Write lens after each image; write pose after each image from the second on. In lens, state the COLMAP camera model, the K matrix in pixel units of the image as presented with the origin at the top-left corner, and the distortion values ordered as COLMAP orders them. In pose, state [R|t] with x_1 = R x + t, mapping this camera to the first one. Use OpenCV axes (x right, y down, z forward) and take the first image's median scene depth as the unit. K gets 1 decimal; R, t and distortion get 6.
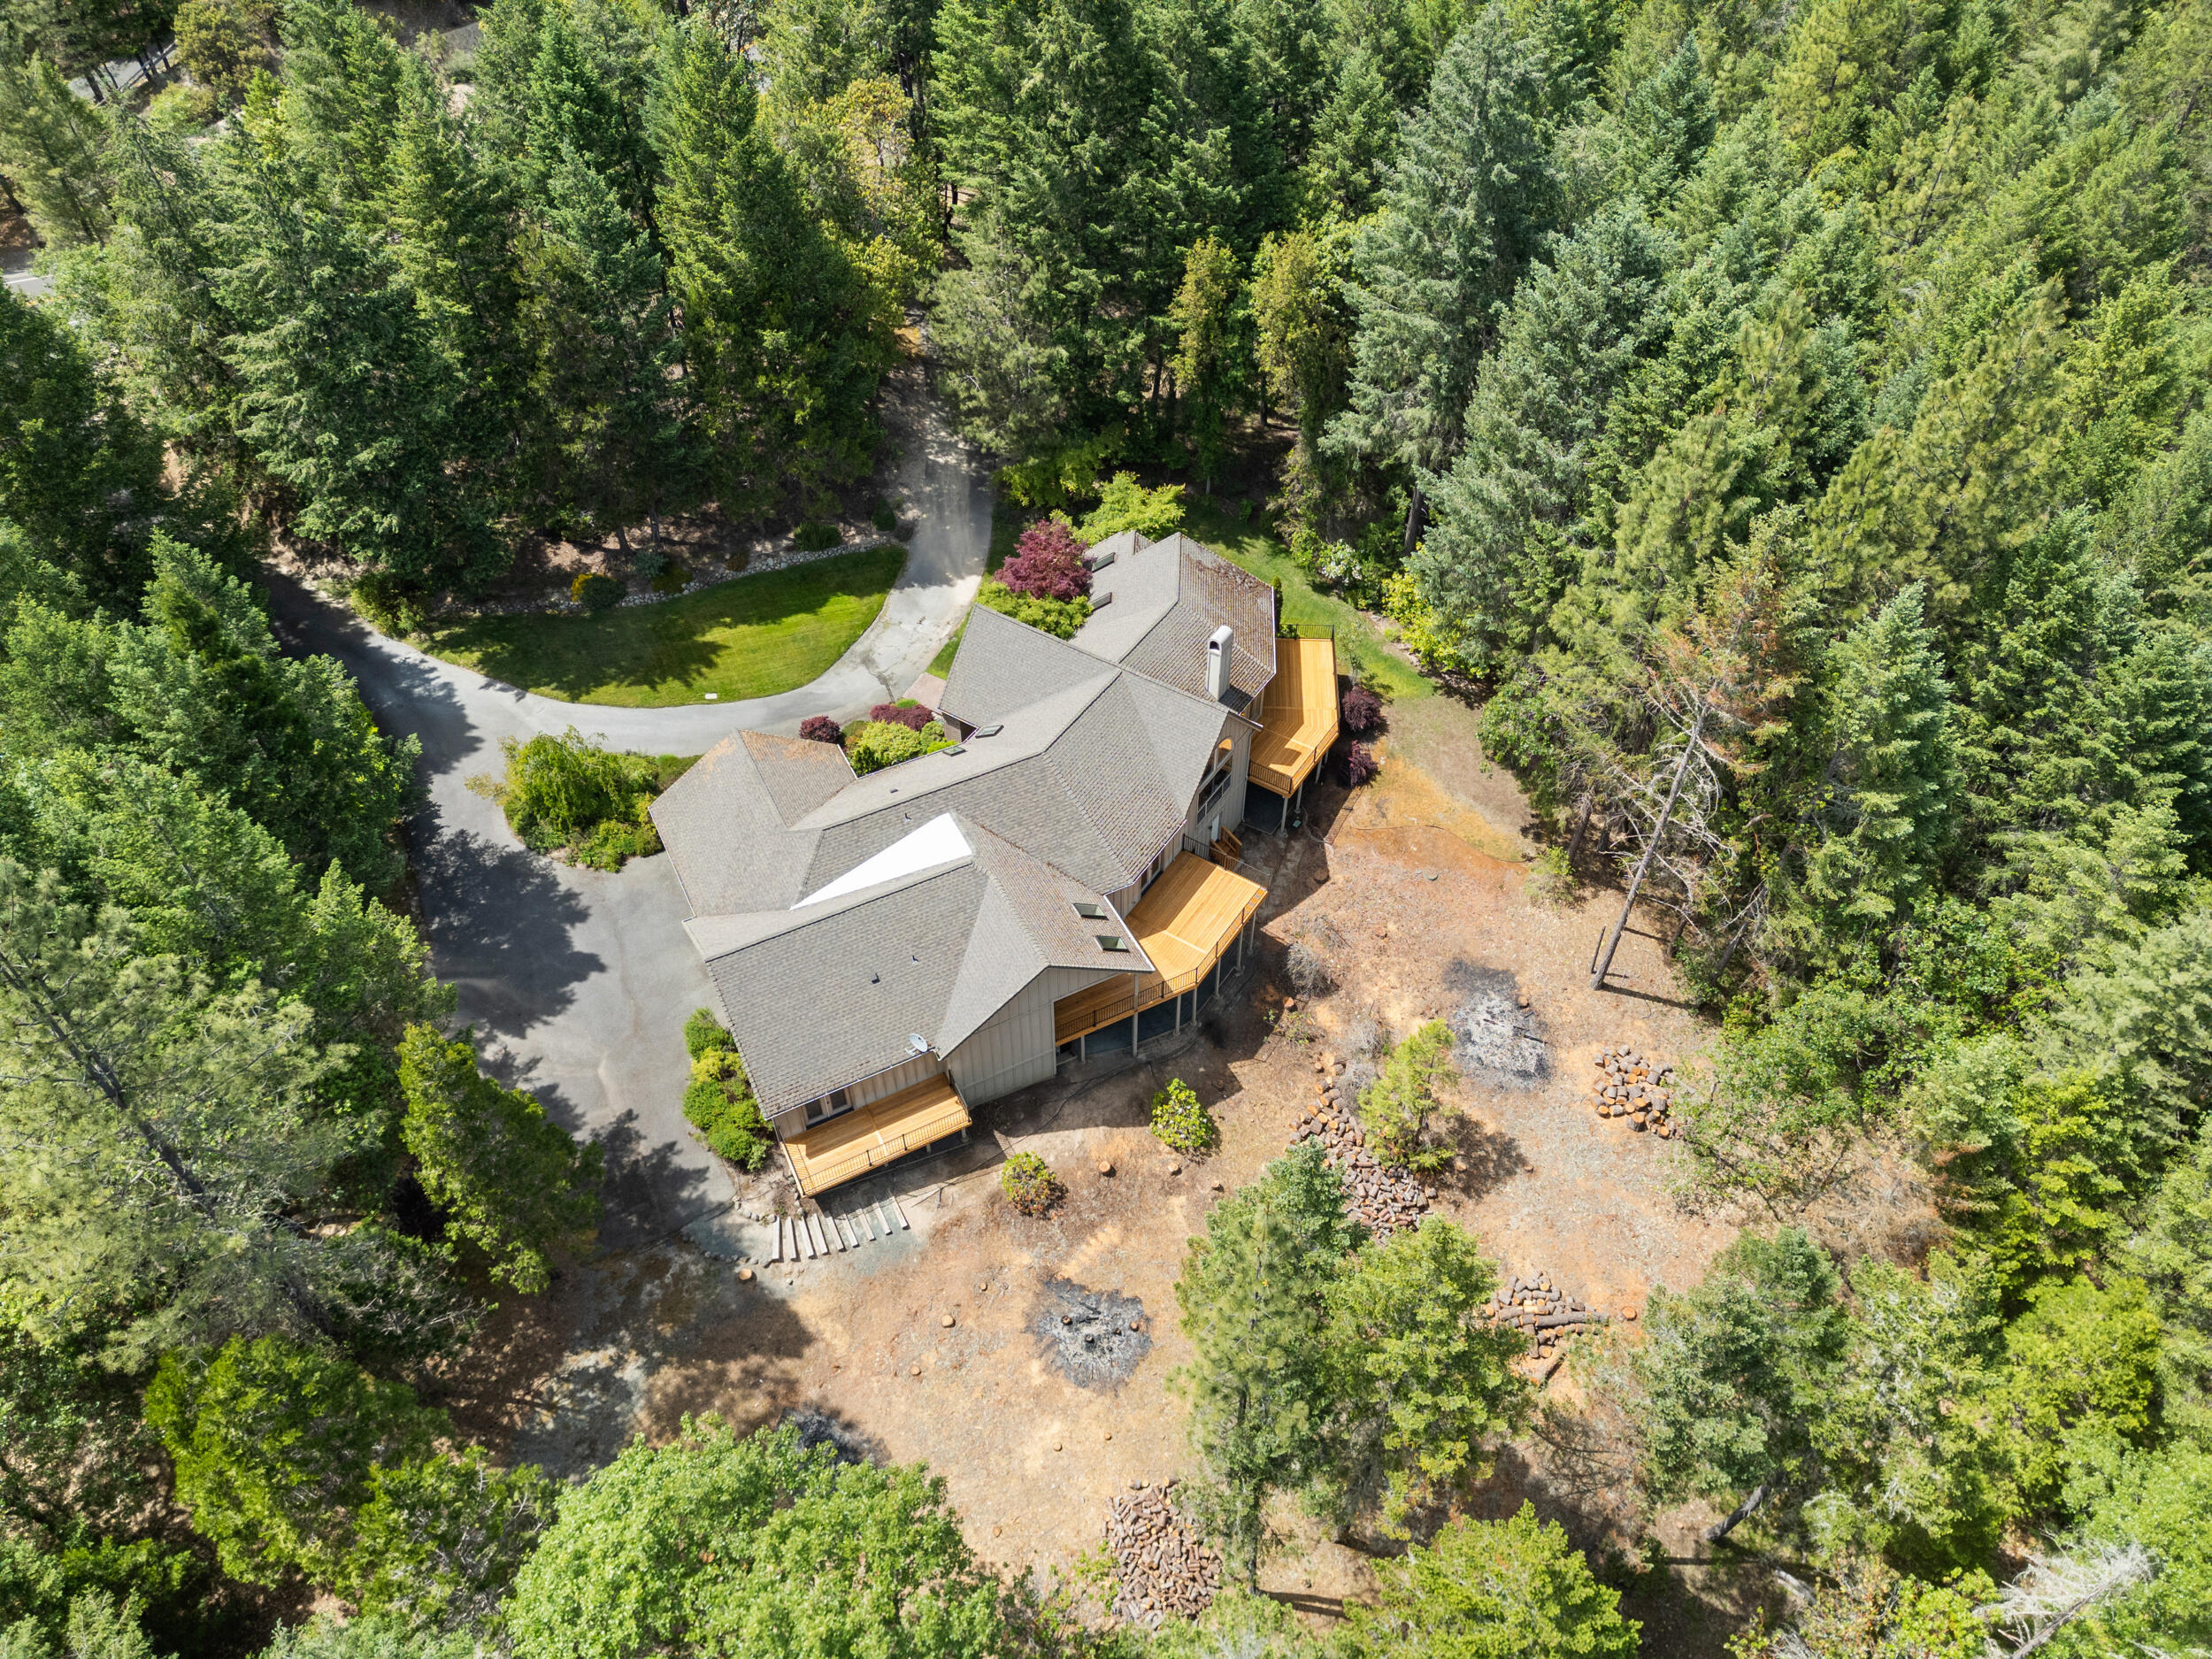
lens RADIAL K [[1532.4, 0, 1108.2], [0, 1532.4, 834.0], [0, 0, 1]] dist [0.008924, -0.000346]
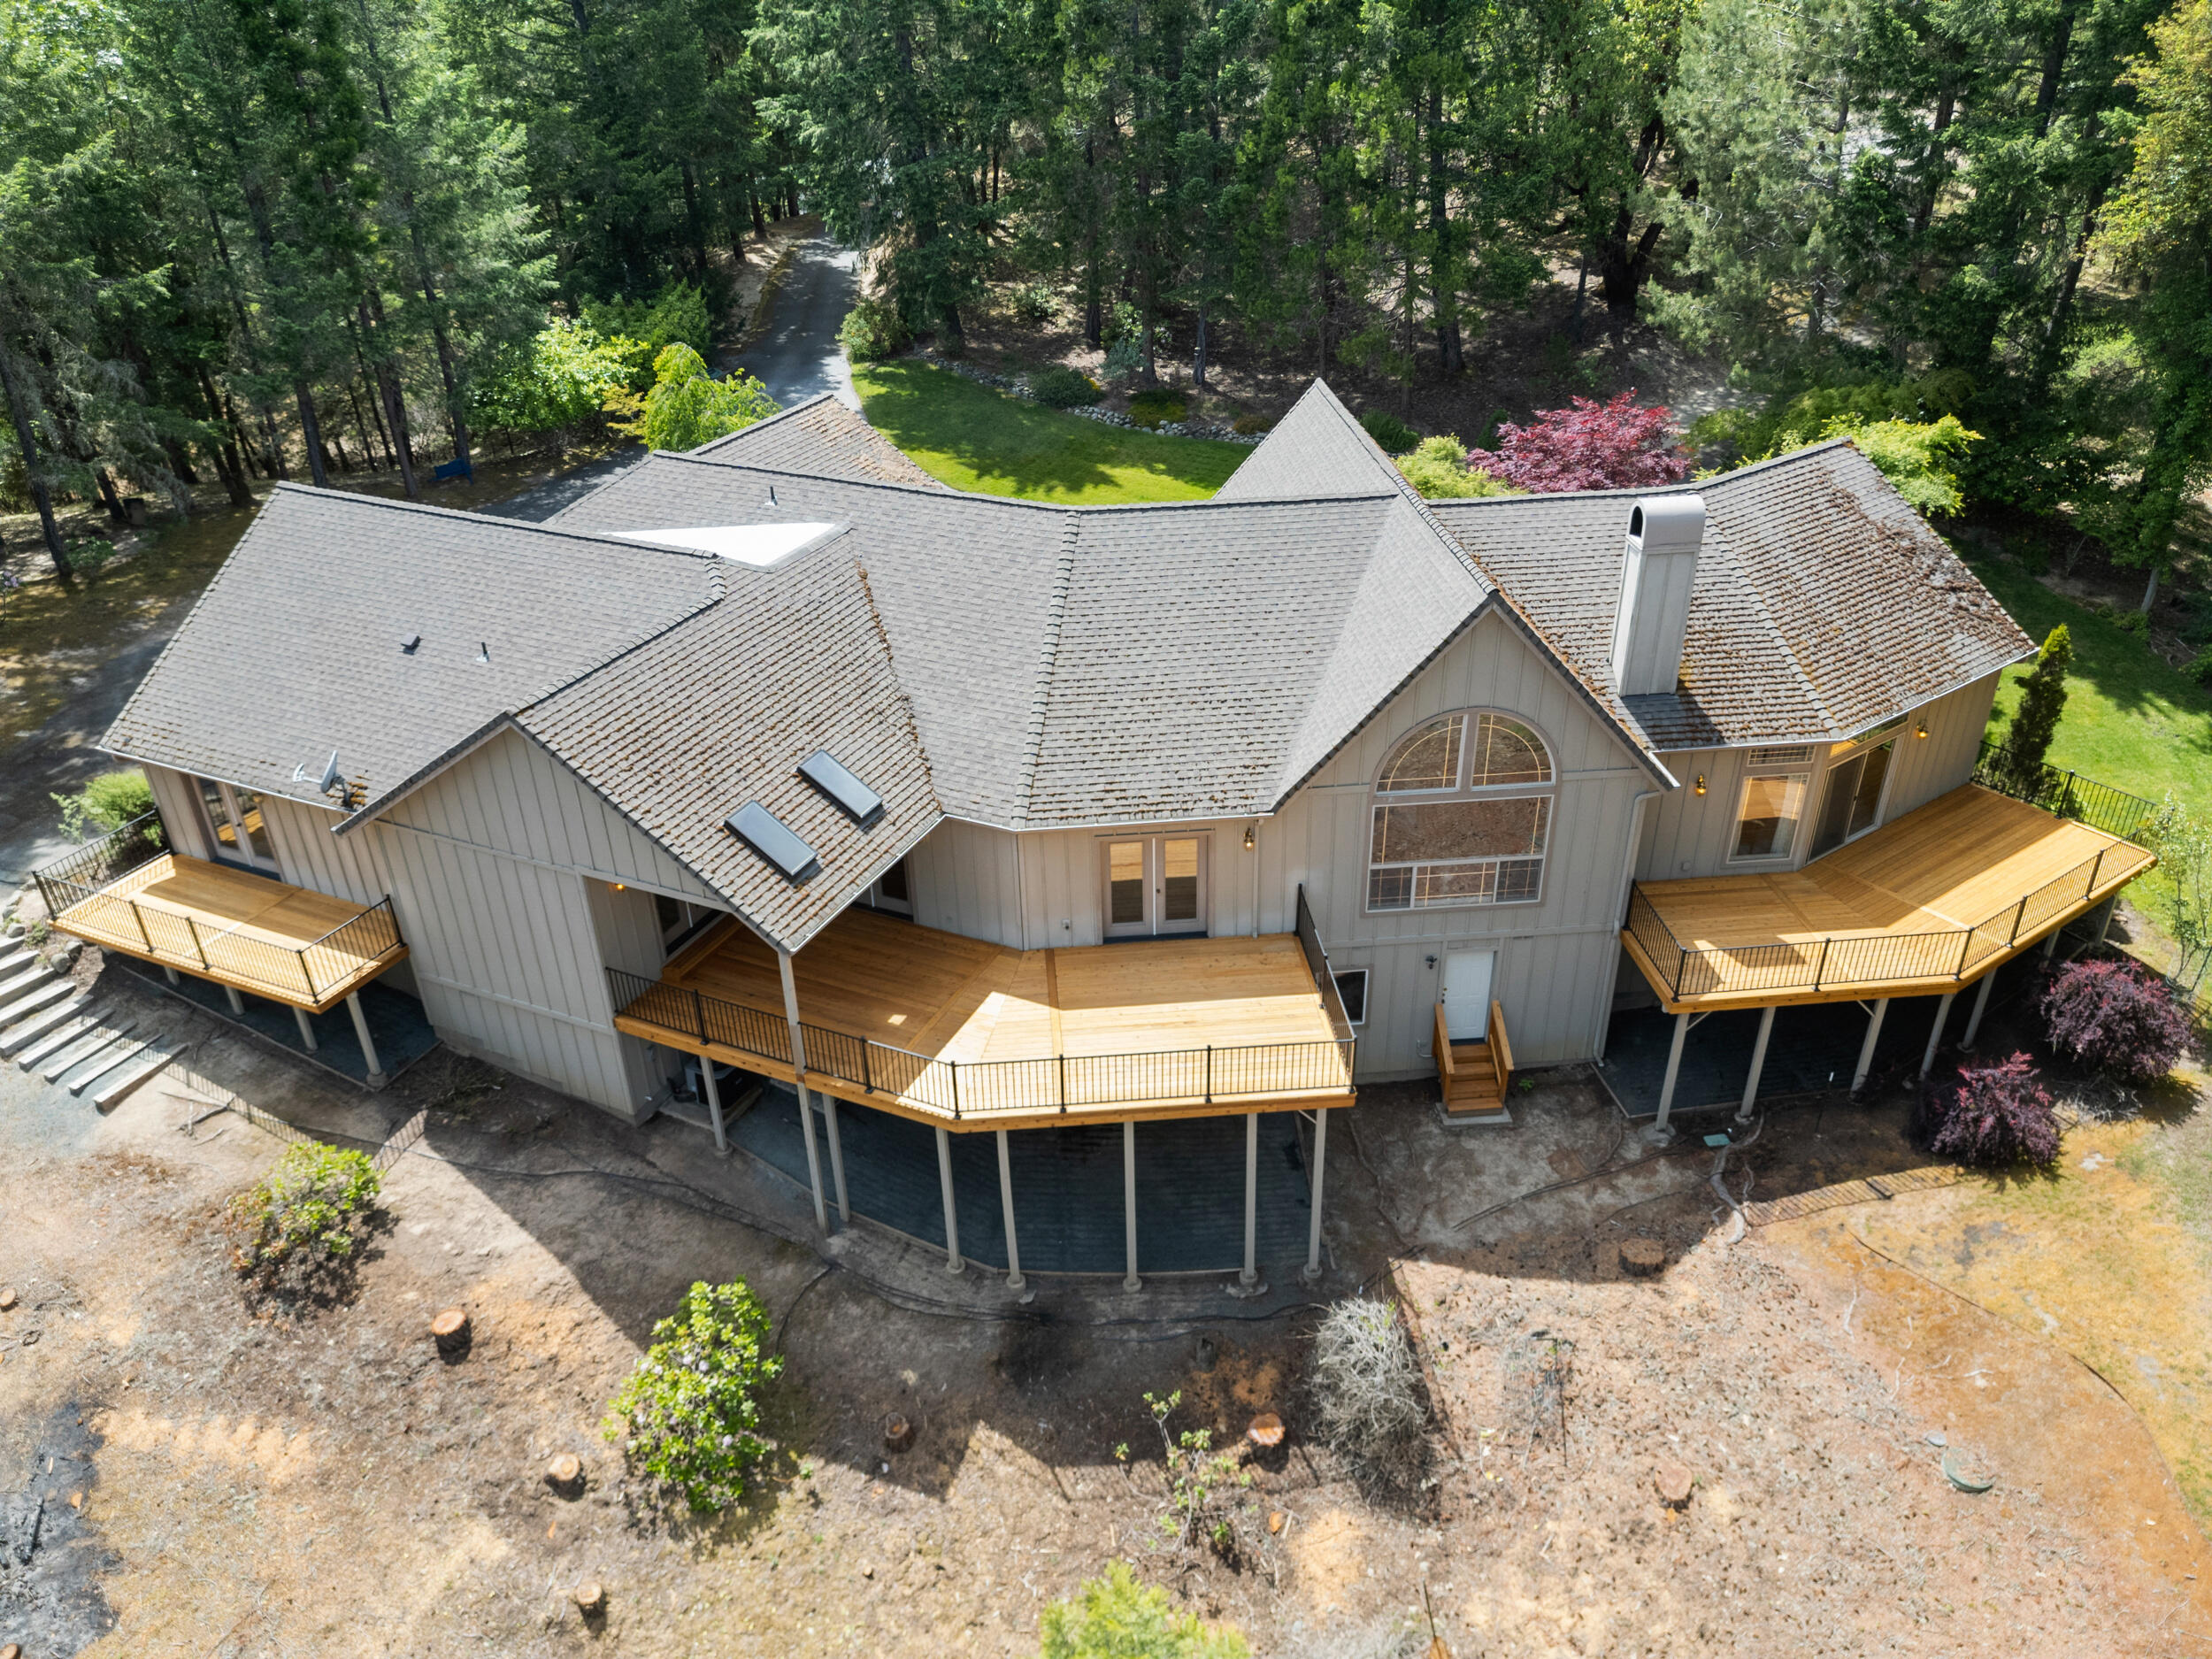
lens RADIAL K [[1532.4, 0, 1111.4], [0, 1532.4, 821.0], [0, 0, 1]] dist [0.008924, -0.000346]
pose [[0.614880, 0.381578, -0.690160, 0.301464], [-0.565545, 0.823279, -0.048680, 0.034811], [0.549619, 0.420249, 0.722017, 0.714010]]
